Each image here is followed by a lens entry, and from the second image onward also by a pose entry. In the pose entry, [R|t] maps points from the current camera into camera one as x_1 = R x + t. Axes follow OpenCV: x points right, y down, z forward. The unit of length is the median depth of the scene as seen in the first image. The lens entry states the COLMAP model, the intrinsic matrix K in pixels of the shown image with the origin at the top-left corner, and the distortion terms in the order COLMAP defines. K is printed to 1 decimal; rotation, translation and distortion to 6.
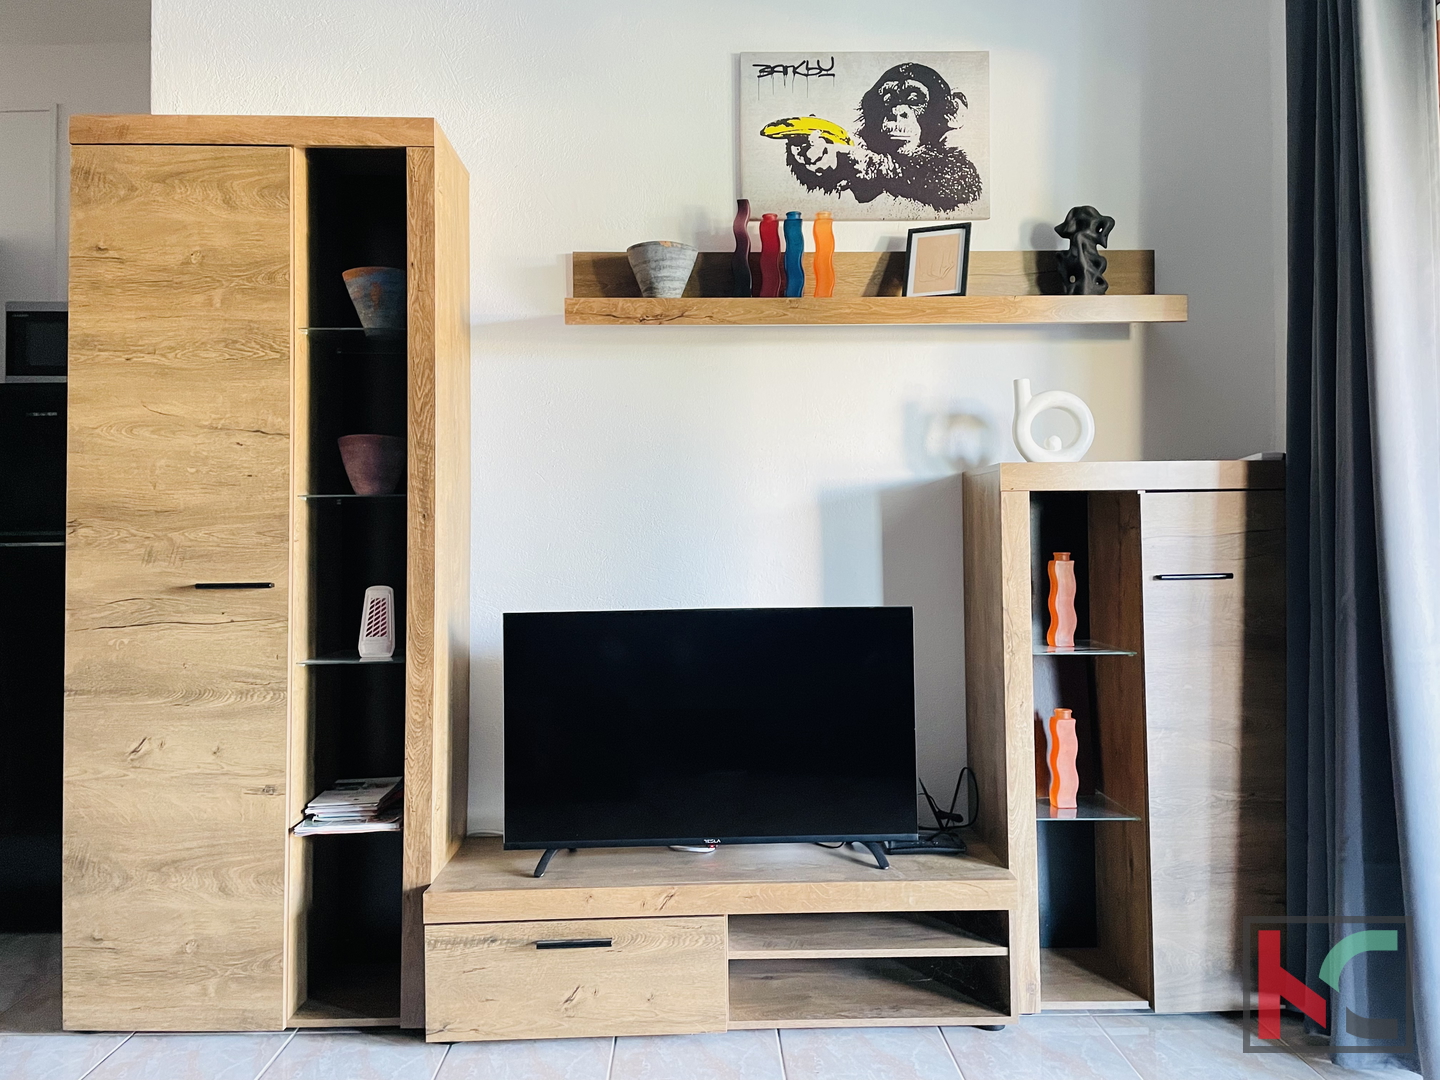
lens RADIAL K [[1082.9, 0, 720.0], [0, 1082.9, 540.0], [0, 0, 1]] dist [0.103948, -0.141734]
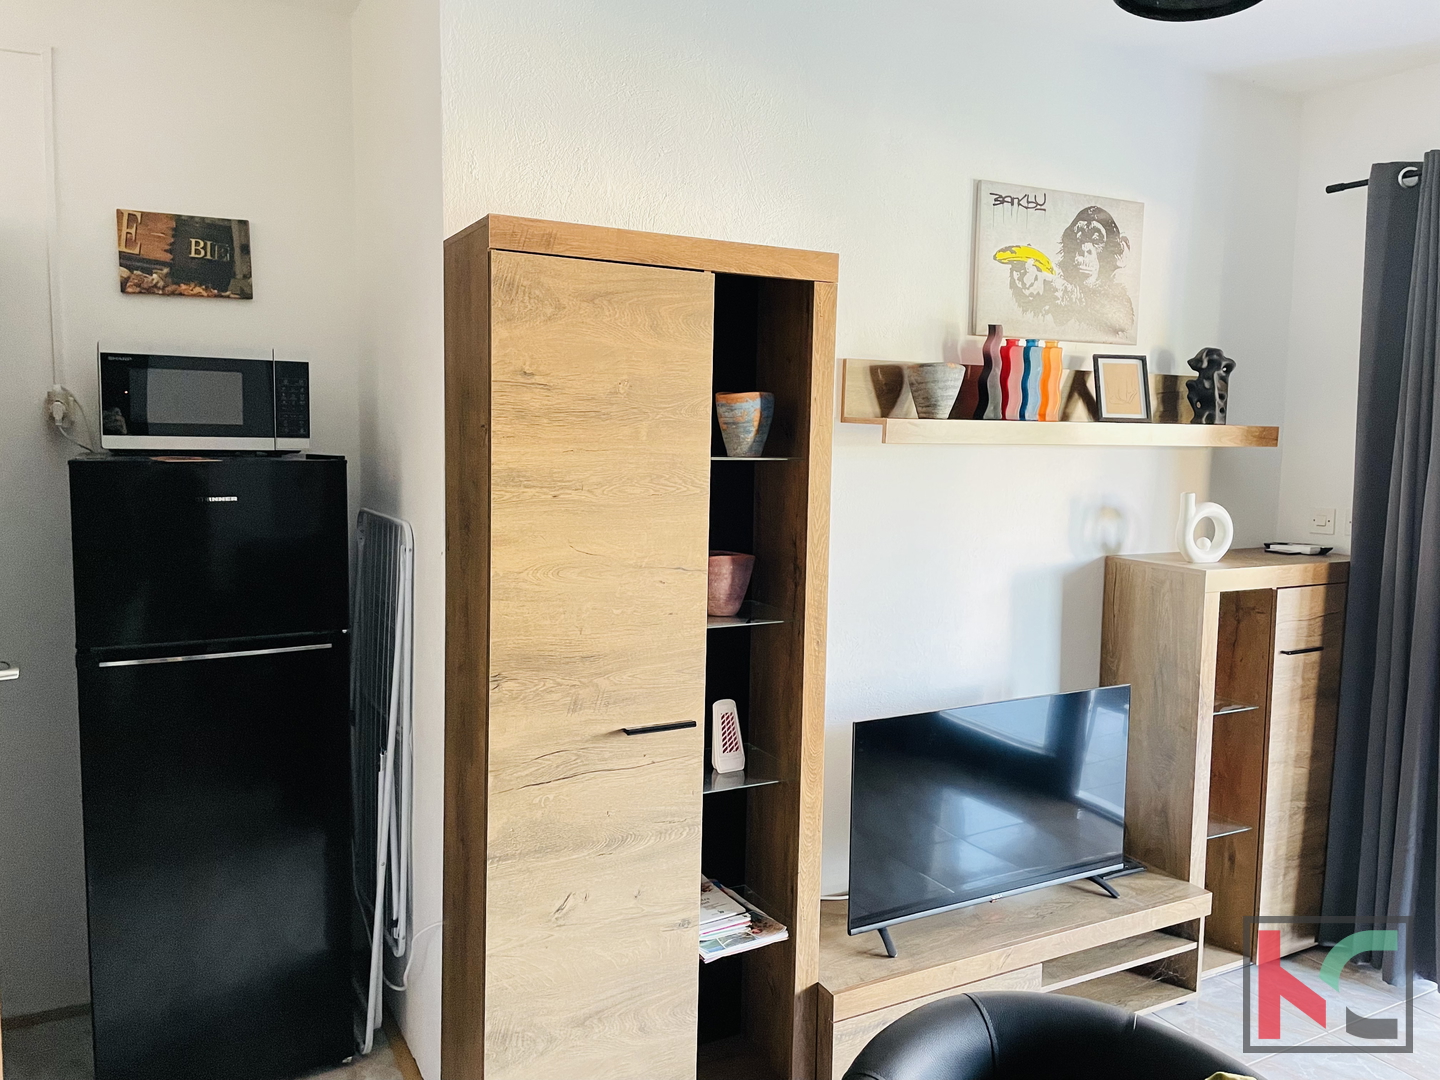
lens RADIAL K [[1082.9, 0, 720.0], [0, 1082.9, 540.0], [0, 0, 1]] dist [0.103948, -0.141734]
pose [[0.895491, -0.021724, 0.444549, -0.798255], [-0.025013, 0.994773, 0.098997, -0.215777], [-0.444376, -0.099771, 0.890267, 0.127748]]
